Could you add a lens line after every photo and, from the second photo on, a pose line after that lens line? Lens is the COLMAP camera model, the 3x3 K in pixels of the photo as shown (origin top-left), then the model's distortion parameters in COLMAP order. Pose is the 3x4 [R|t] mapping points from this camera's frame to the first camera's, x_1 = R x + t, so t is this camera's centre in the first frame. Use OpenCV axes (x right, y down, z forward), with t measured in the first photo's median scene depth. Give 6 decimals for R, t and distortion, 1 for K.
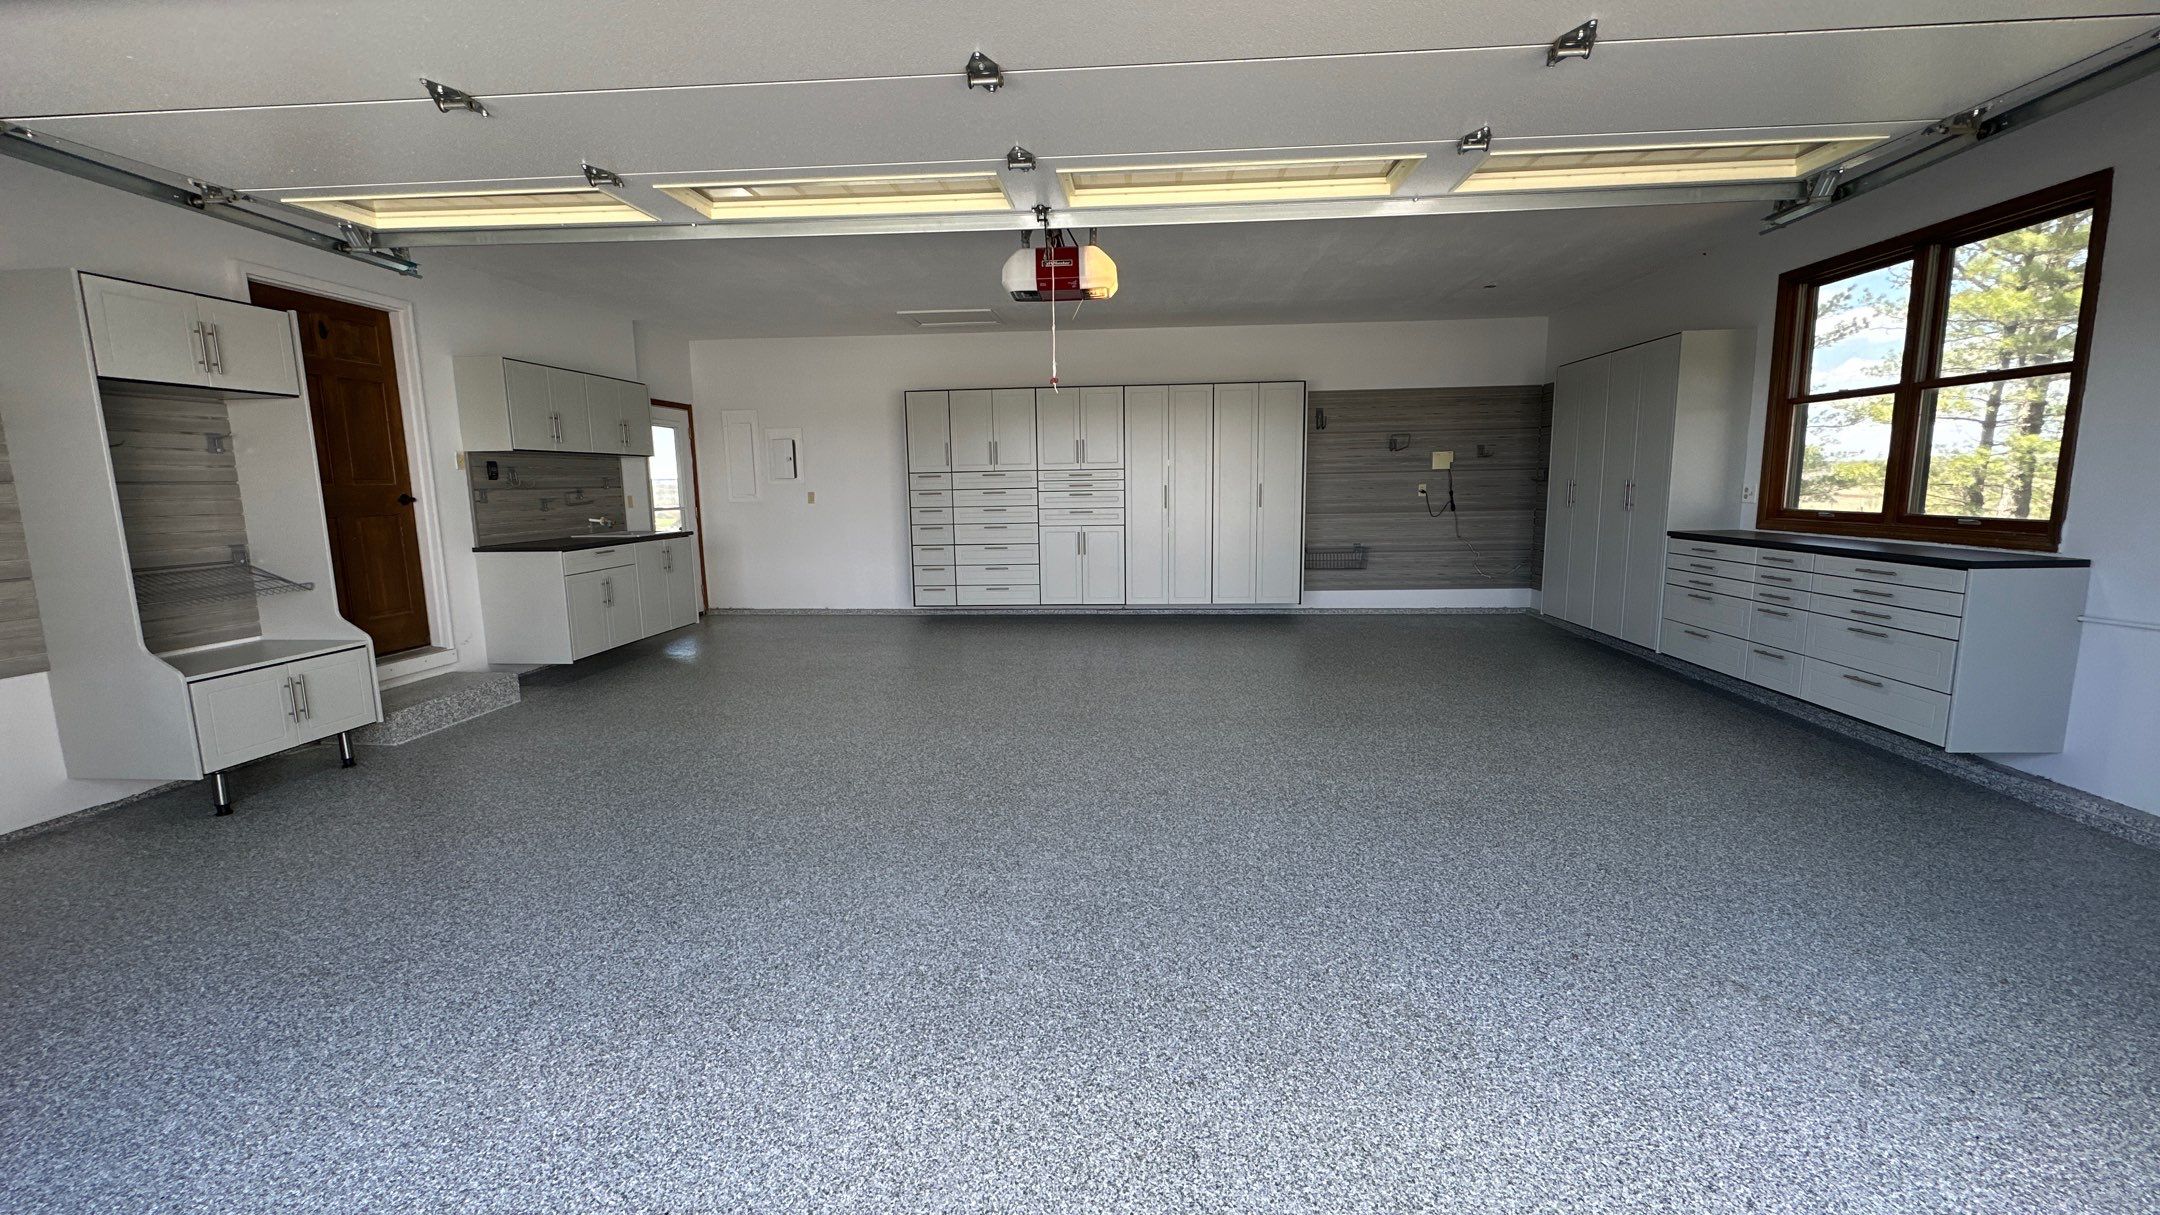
lens RADIAL K [[859.4, 0, 1082.5], [0, 859.4, 609.8], [0, 0, 1]] dist [0.000182, -0.000689]
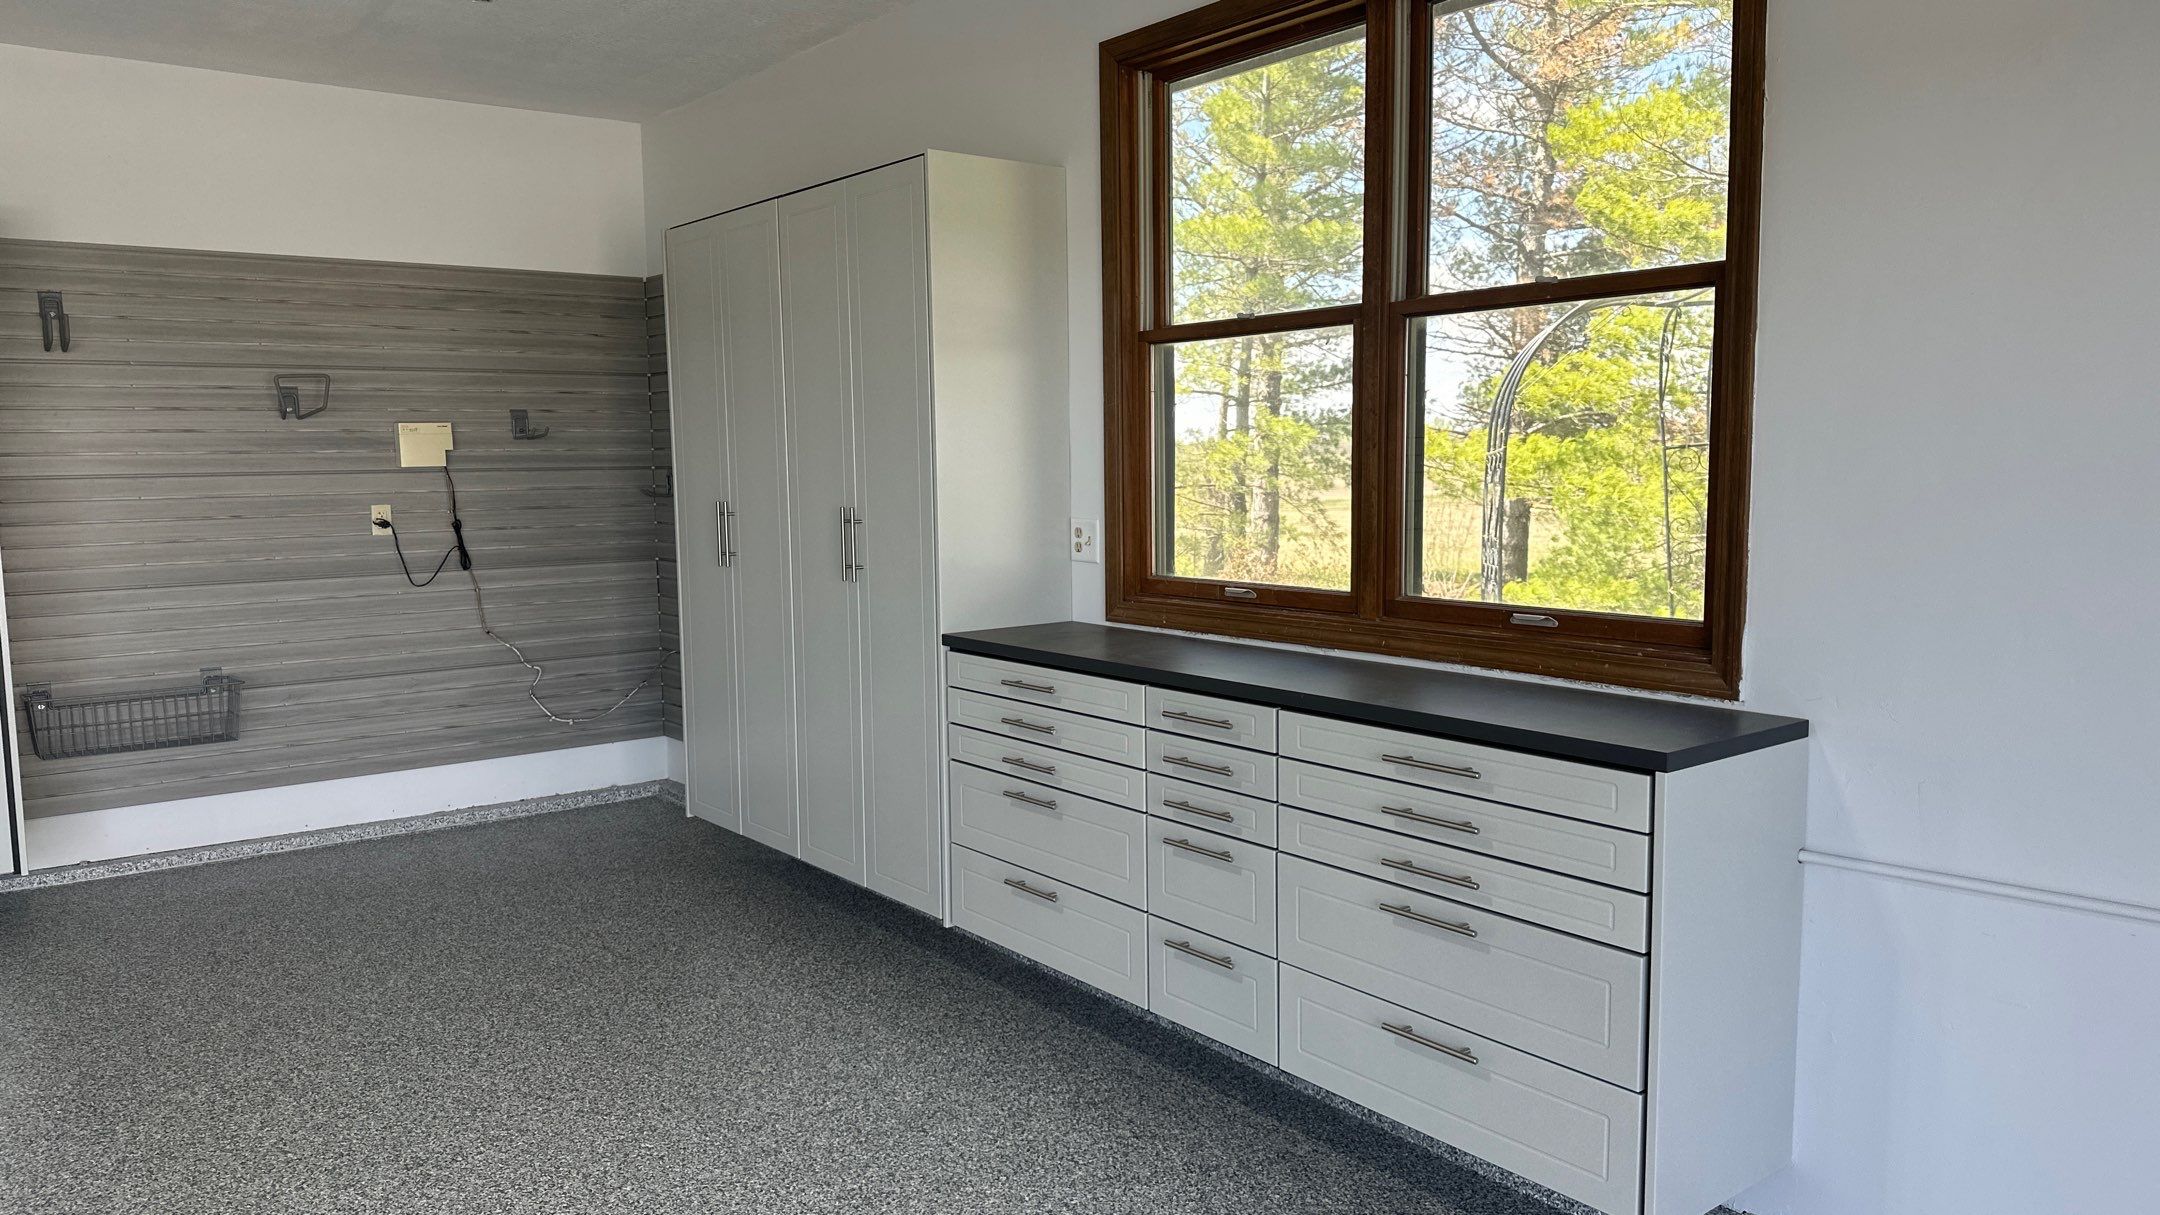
lens RADIAL K [[1514.1, 0, 1080.6], [0, 1514.1, 622.6], [0, 0, 1]] dist [0.067645, -0.091562]
pose [[0.739534, -0.064851, 0.669988, 0.230336], [0.096087, 0.995325, -0.009720, -0.079198], [-0.666226, 0.071566, 0.742308, 0.393026]]
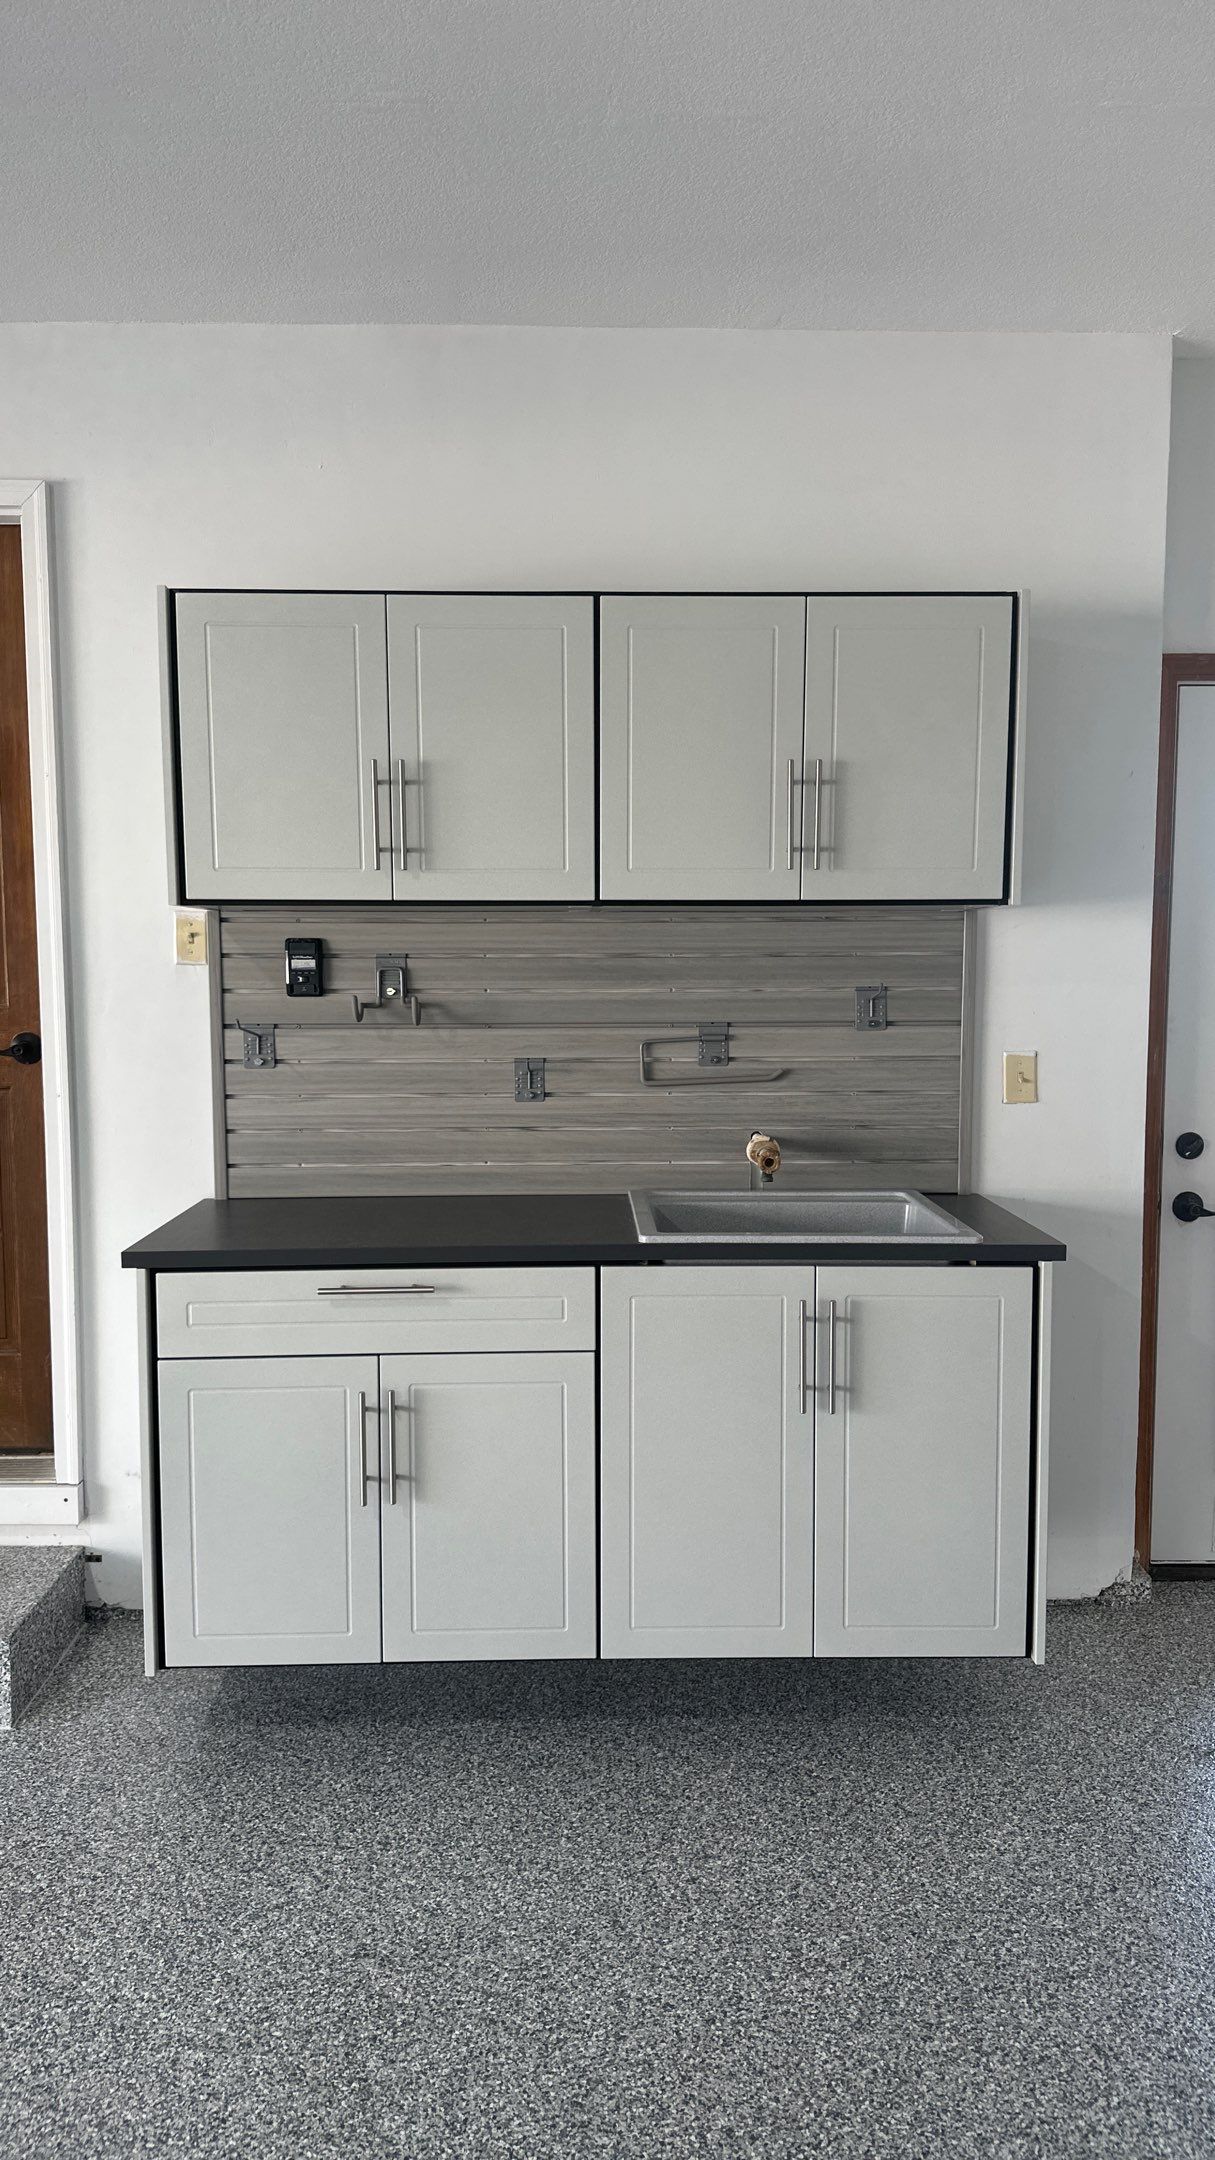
lens RADIAL K [[1504.0, 0, 605.6], [0, 1504.0, 1094.2], [0, 0, 1]] dist [0.088774, -0.132654]
pose [[0.095911, 0.105537, -0.989779, -0.119069], [-0.148498, 0.984753, 0.090611, -0.185984], [0.984251, 0.138290, 0.110120, 1.070533]]
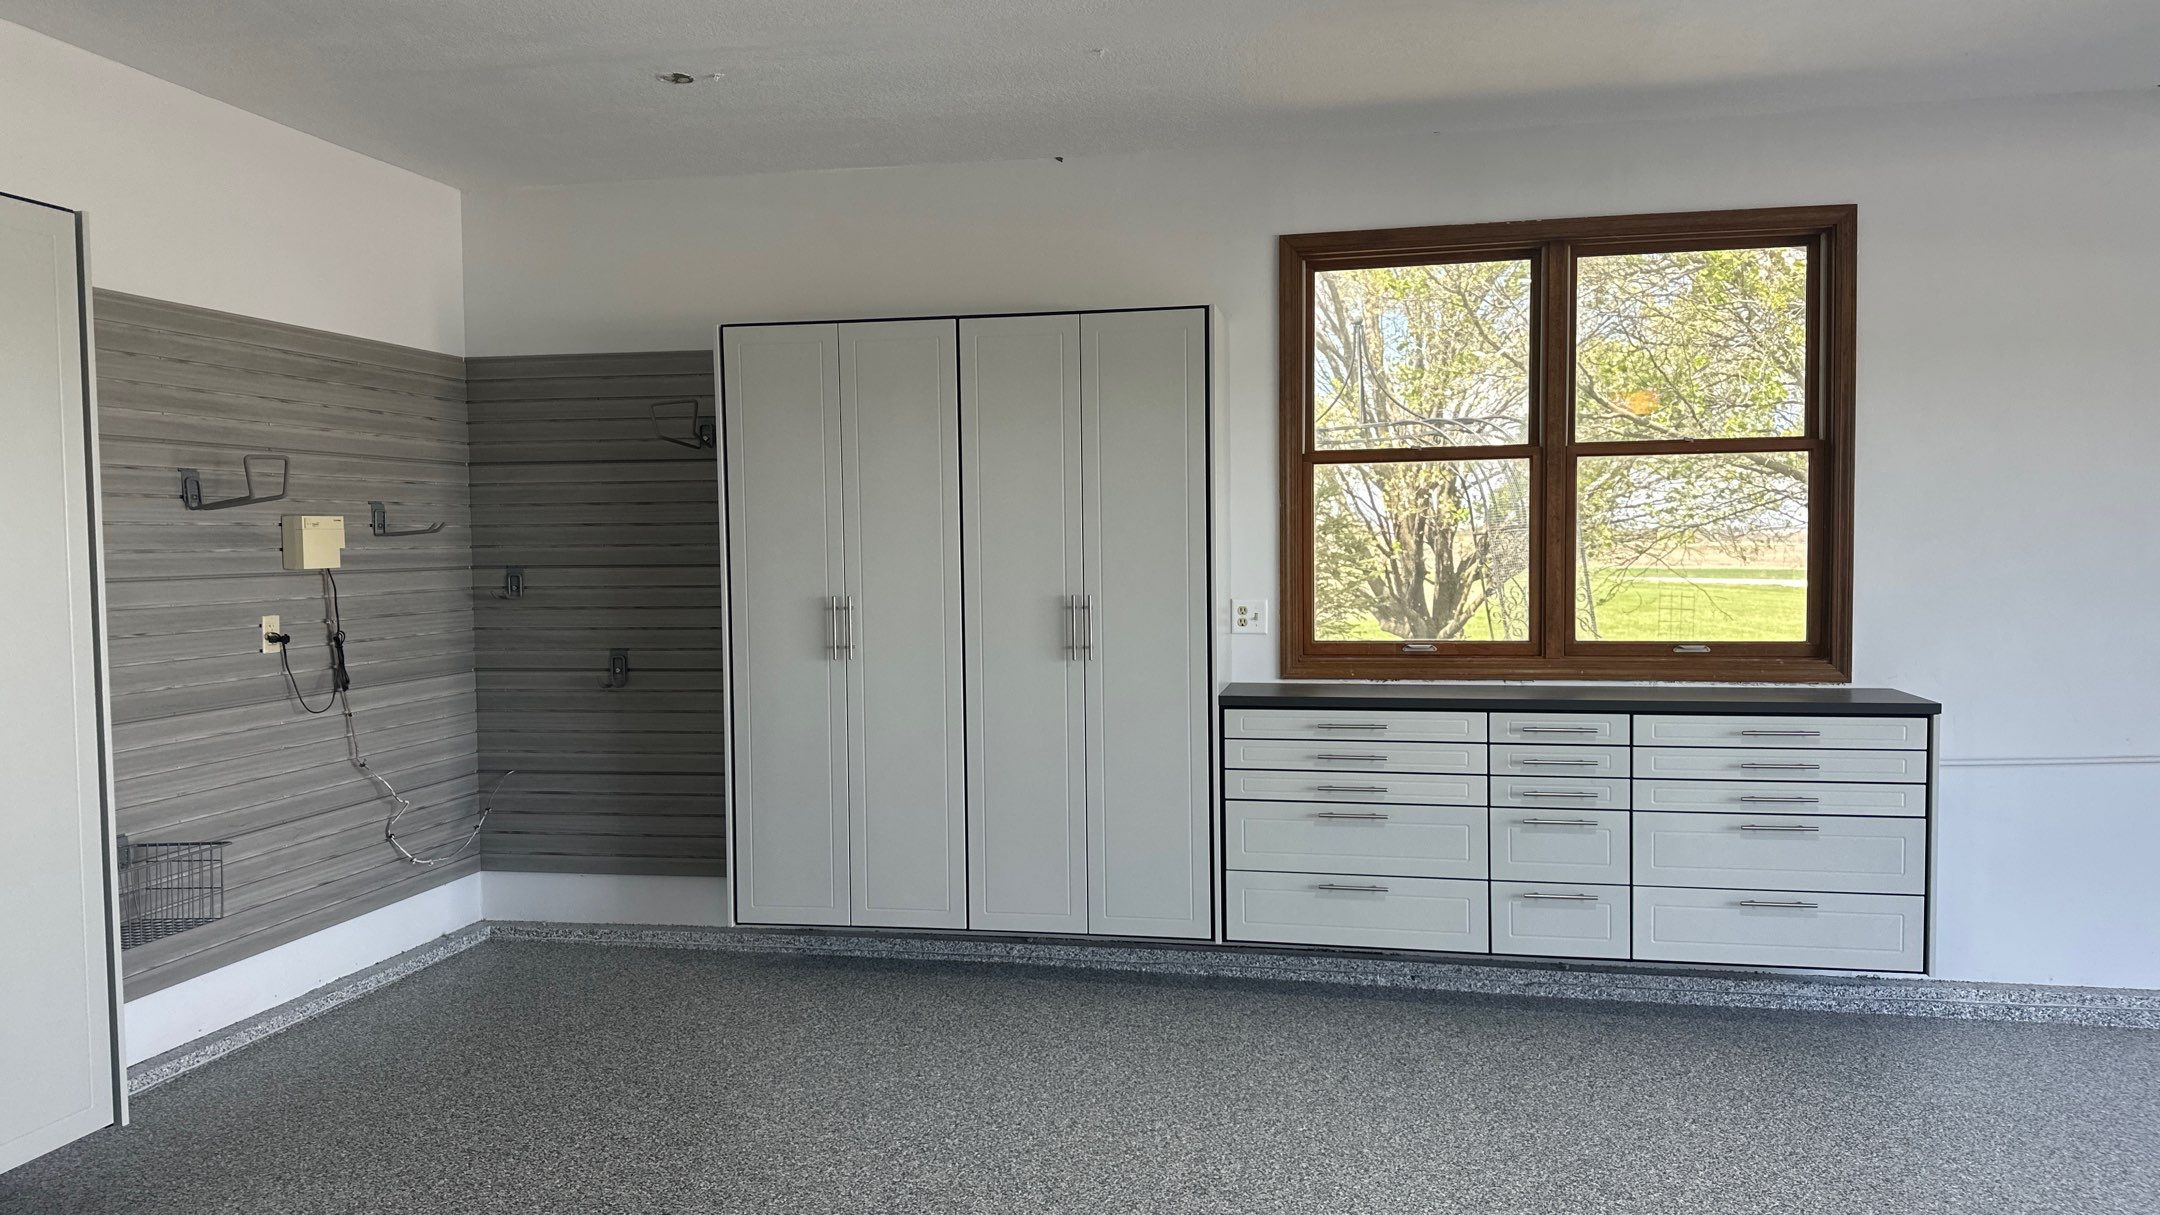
lens RADIAL K [[1514.1, 0, 1074.4], [0, 1514.1, 617.5], [0, 0, 1]] dist [0.067645, -0.091562]
pose [[0.121360, -0.031478, 0.992109, -0.185704], [0.155598, 0.987744, 0.012306, -0.151592], [-0.980337, 0.152877, 0.124771, 0.911760]]
